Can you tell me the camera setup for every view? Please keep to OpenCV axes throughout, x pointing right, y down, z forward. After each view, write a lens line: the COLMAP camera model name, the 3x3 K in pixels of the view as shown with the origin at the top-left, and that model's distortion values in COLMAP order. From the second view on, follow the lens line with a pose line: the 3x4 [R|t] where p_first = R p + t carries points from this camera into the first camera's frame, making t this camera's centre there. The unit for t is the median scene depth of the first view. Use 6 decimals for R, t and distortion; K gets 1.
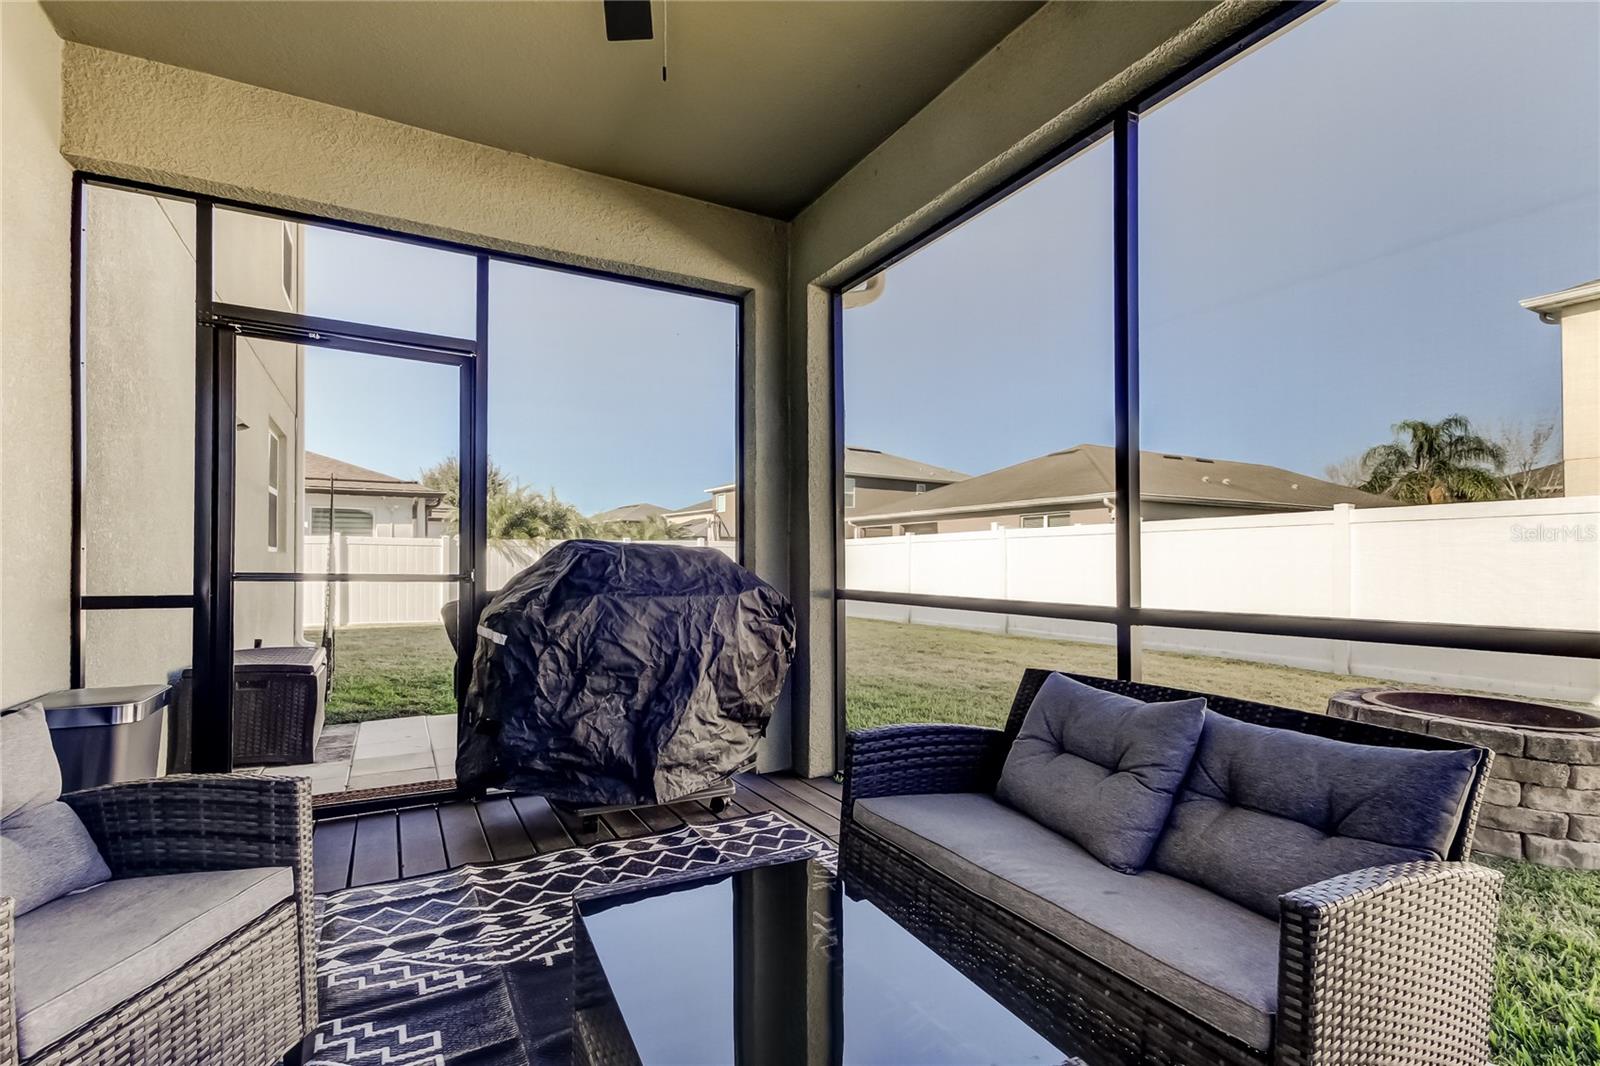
lens RADIAL K [[750.0, 0, 796.7], [0, 750.0, 567.4], [0, 0, 1]] dist [-0.002450, -0.000099]
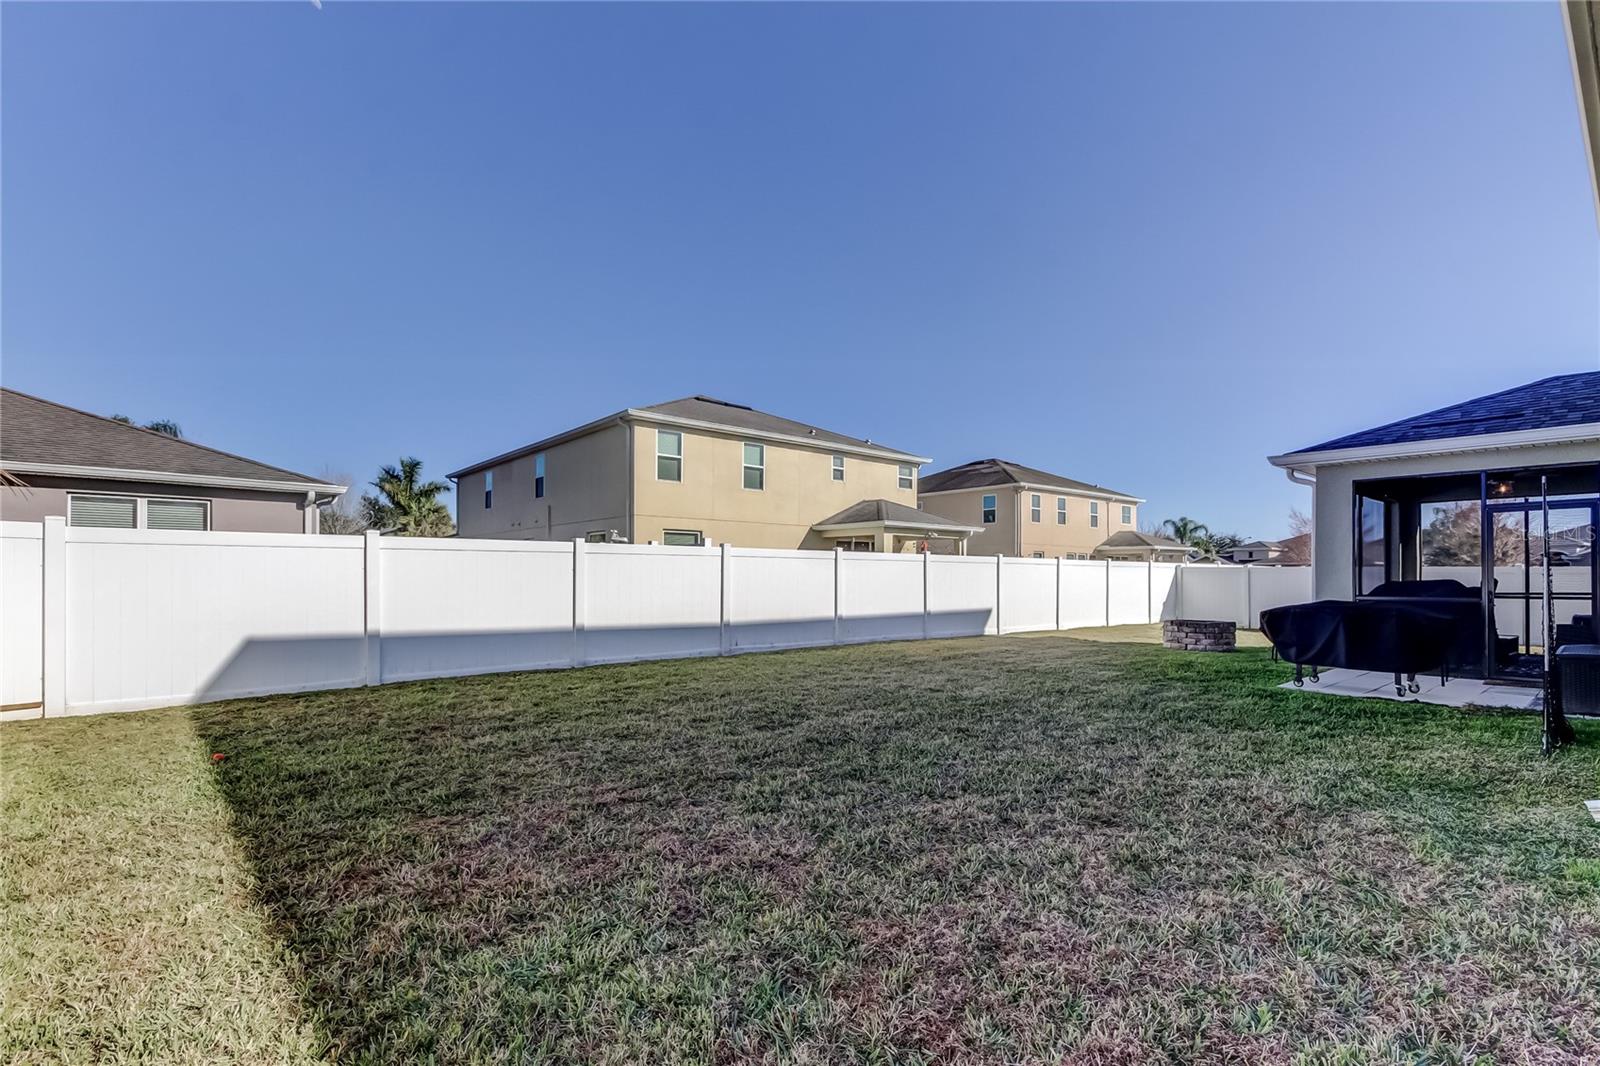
lens RADIAL K [[750.0, 0, 788.1], [0, 750.0, 576.2], [0, 0, 1]] dist [-0.002450, -0.000099]
pose [[-0.240623, 0.005749, 0.970602, -0.333954], [0.001946, 0.999983, -0.005441, -0.003176], [-0.970617, 0.000579, -0.240630, 0.612457]]
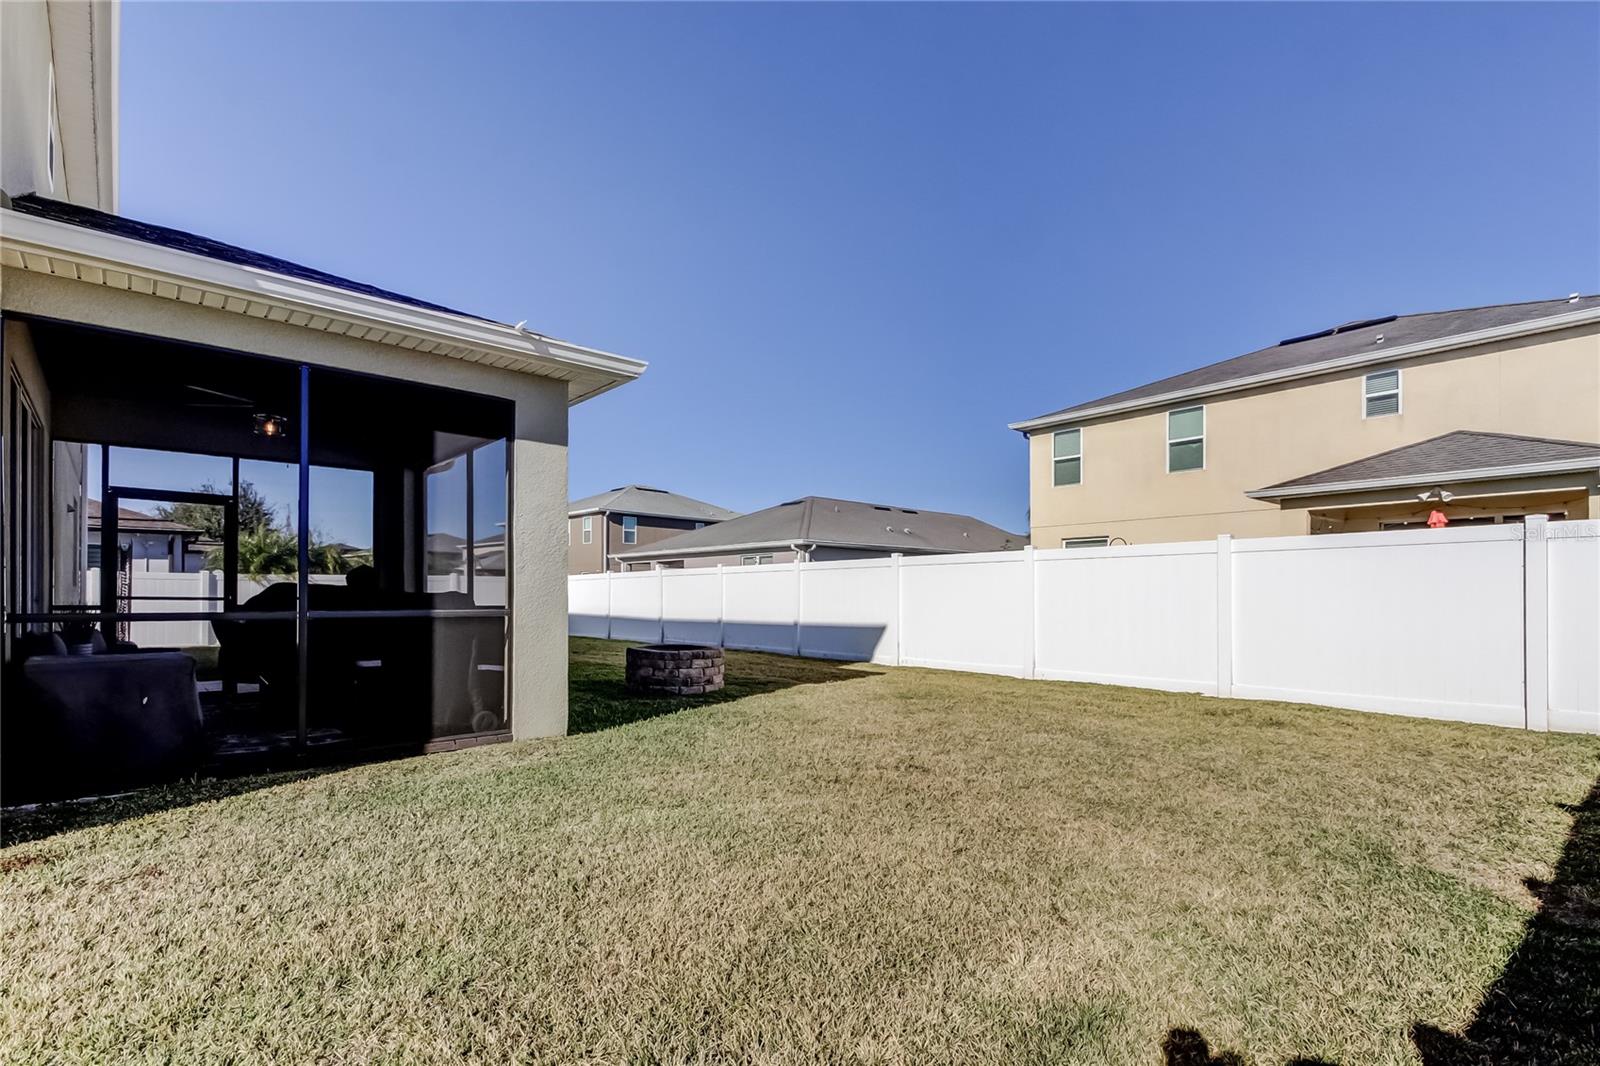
lens RADIAL K [[750.0, 0, 806.7], [0, 750.0, 588.4], [0, 0, 1]] dist [-0.002450, -0.000099]
pose [[0.969879, -0.001167, 0.243584, 0.105374], [0.004686, 0.999893, -0.013868, 0.003378], [-0.243542, 0.014592, 0.969781, -0.241148]]
